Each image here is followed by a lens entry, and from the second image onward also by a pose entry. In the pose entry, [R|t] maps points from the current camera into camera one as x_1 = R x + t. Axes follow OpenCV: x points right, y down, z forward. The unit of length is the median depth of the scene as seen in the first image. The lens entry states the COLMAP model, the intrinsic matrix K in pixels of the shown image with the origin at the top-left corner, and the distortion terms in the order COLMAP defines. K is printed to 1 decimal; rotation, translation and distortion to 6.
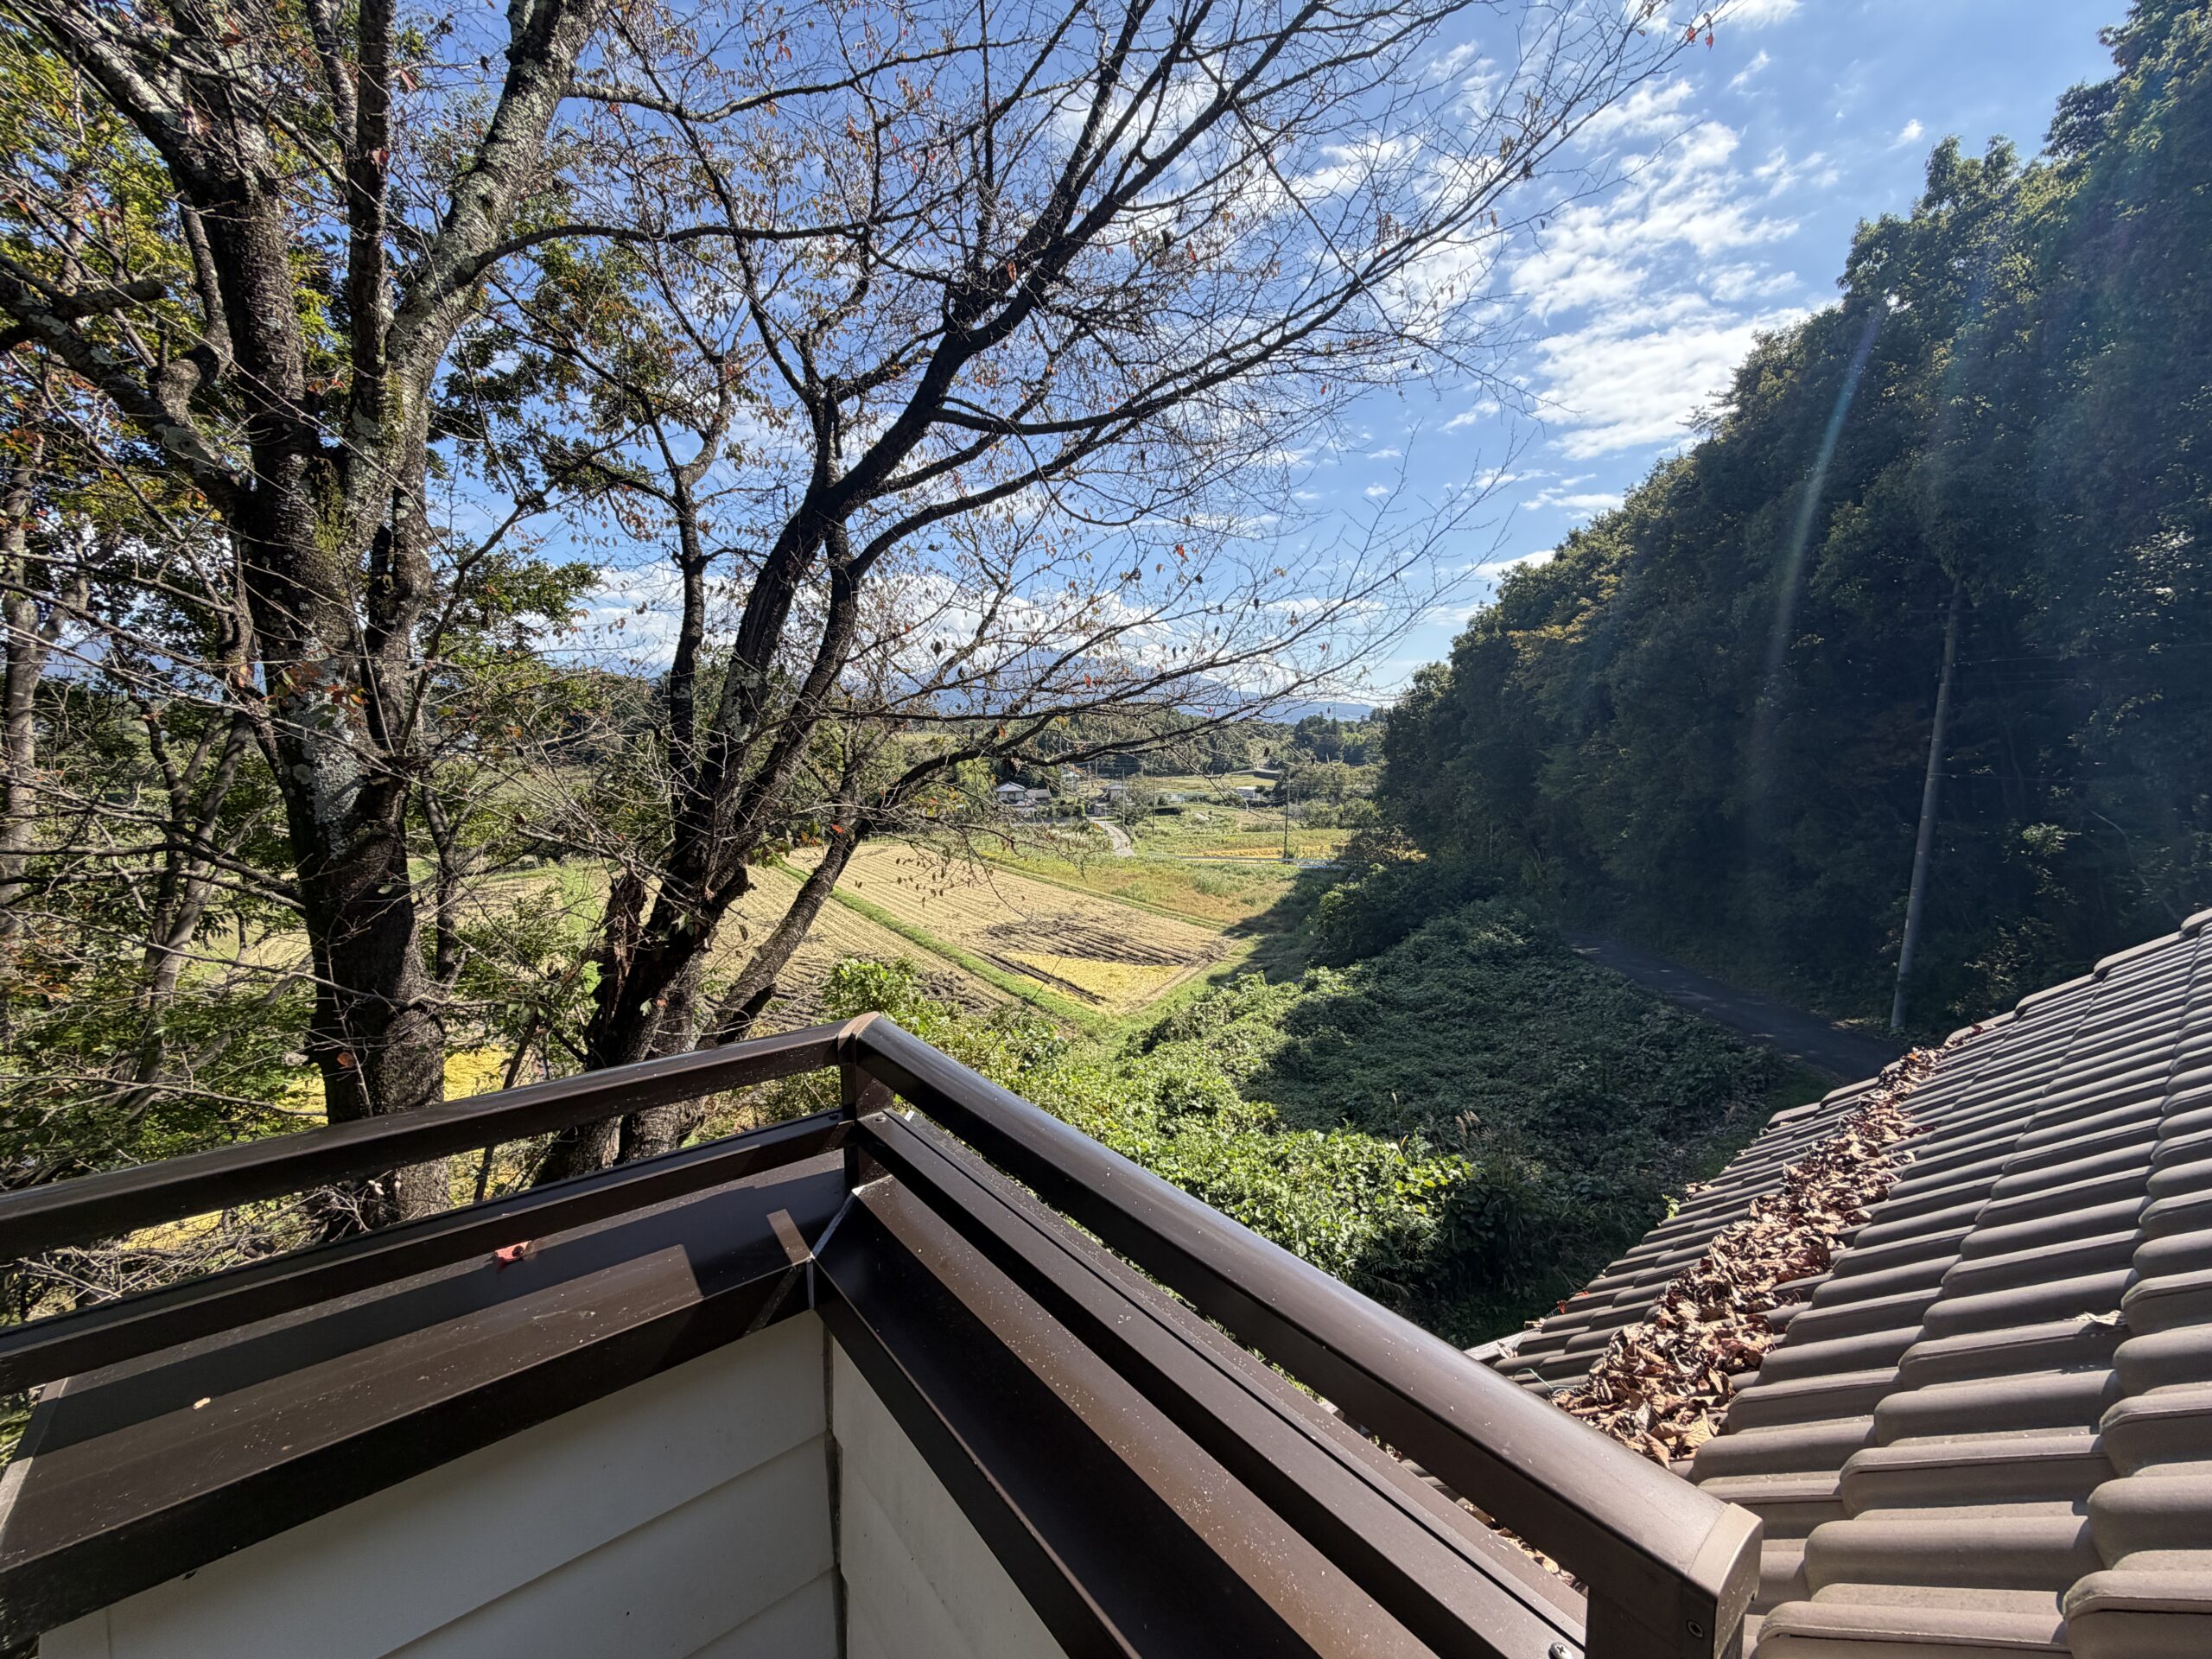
lens RADIAL K [[881.1, 0, 1104.8], [0, 881.1, 824.2], [0, 0, 1]] dist [-0.001429, 0.000435]
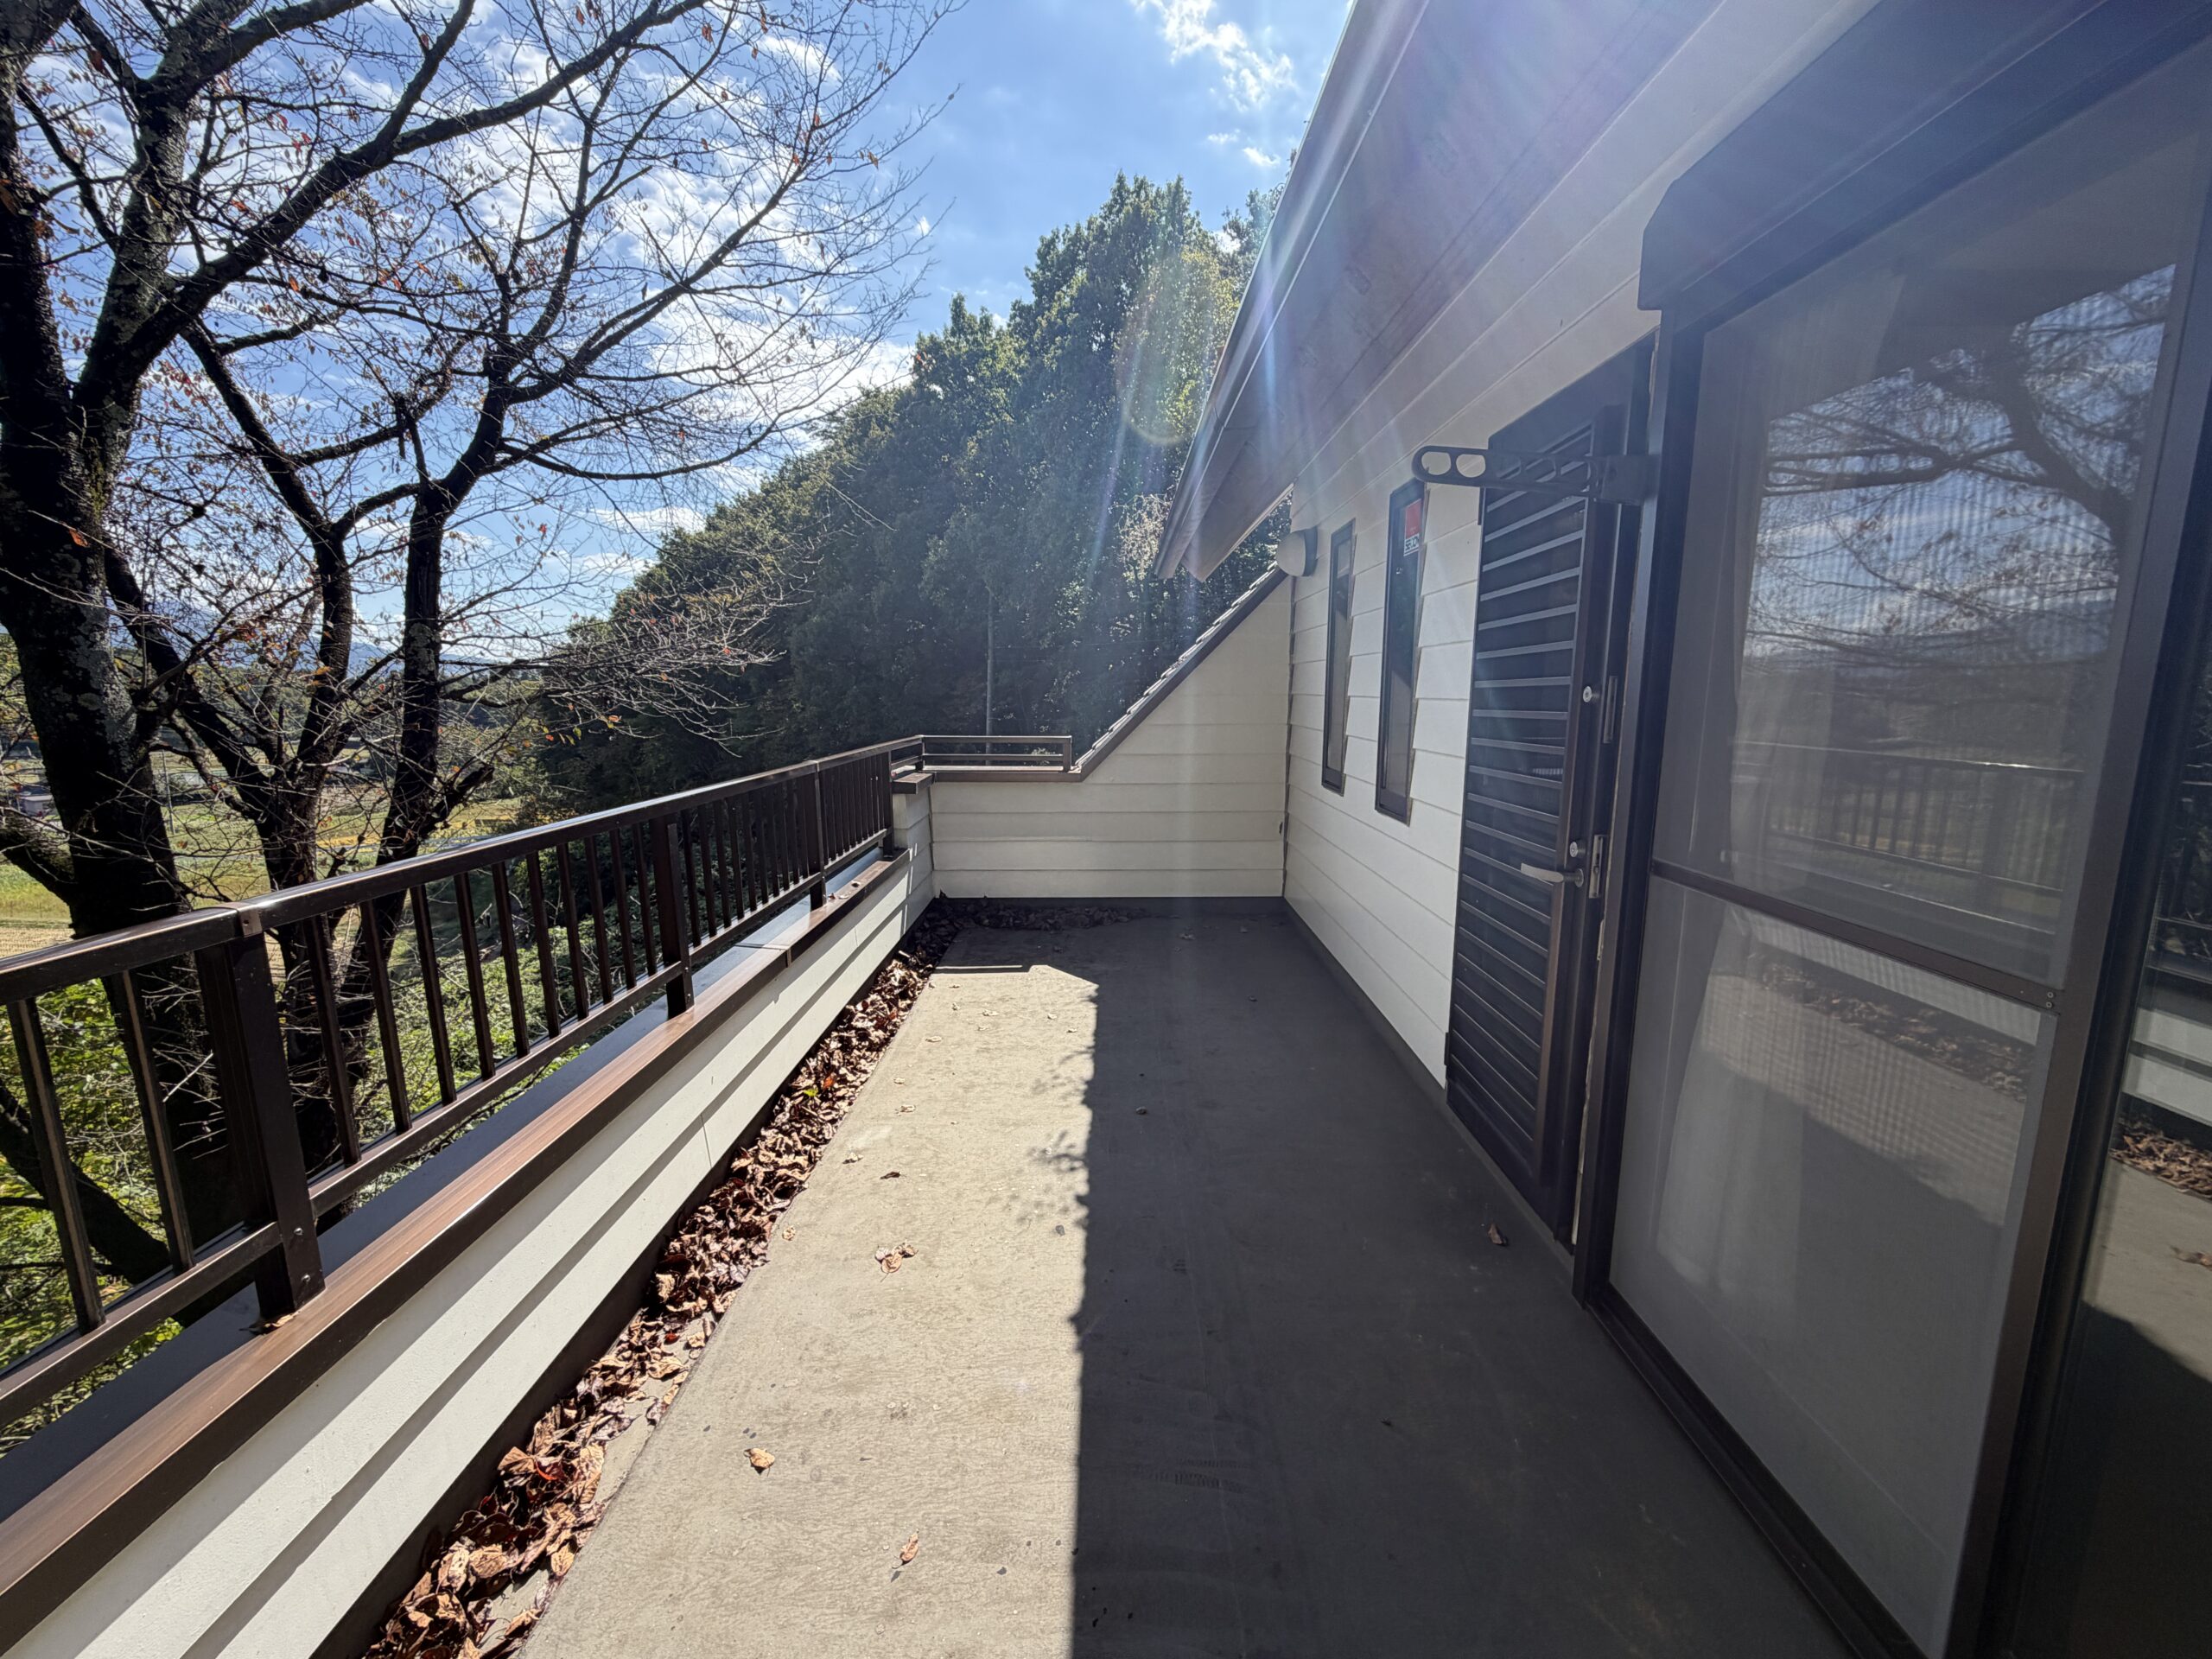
lens RADIAL K [[881.1, 0, 1106.3], [0, 881.1, 838.7], [0, 0, 1]] dist [-0.001429, 0.000435]
pose [[0.618753, -0.121516, 0.776131, -0.171421], [0.073208, 0.992584, 0.097042, 0.019146], [-0.782167, -0.003226, 0.623060, -0.139702]]
